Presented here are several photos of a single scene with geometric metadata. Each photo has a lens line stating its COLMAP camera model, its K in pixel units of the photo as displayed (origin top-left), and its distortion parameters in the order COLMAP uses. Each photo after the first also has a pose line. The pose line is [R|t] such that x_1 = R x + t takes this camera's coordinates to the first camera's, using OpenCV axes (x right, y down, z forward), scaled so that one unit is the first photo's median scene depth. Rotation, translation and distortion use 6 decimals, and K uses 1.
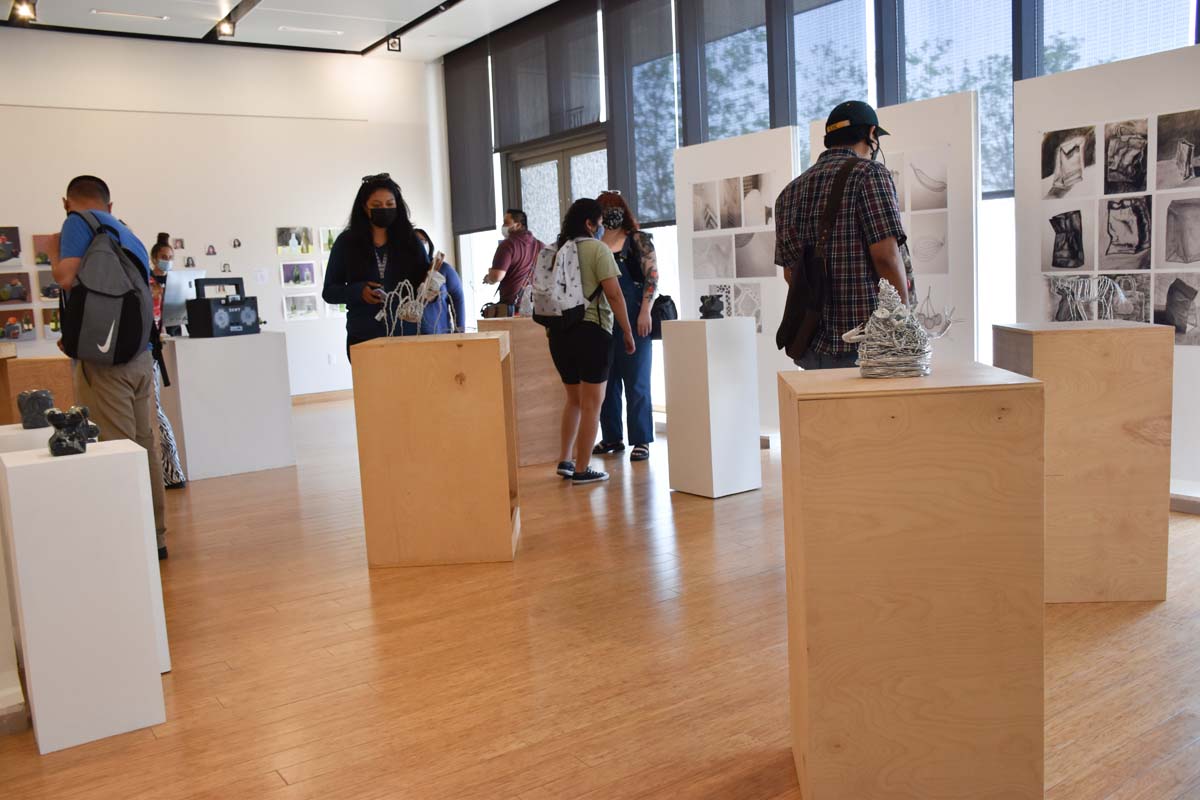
lens RADIAL K [[1035.2, 0, 600.0], [0, 1035.2, 400.0], [0, 0, 1]] dist [-0.008539, -0.003343]
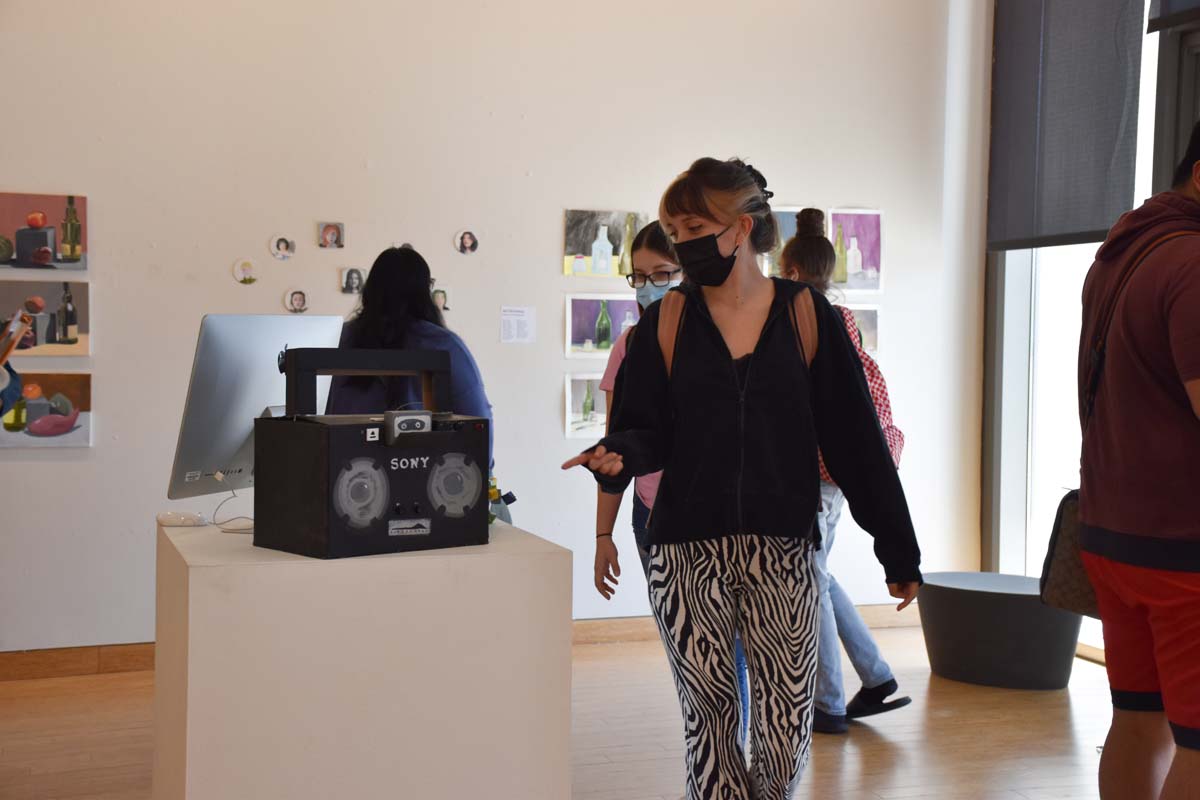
lens RADIAL K [[1740.5, 0, 600.0], [0, 1740.5, 400.0], [0, 0, 1]] dist [0.011655, 0.005196]
pose [[0.961346, 0.070872, -0.266067, -0.165058], [-0.090713, 0.993881, -0.063022, -0.073615], [0.259973, 0.084721, 0.961892, 0.514708]]
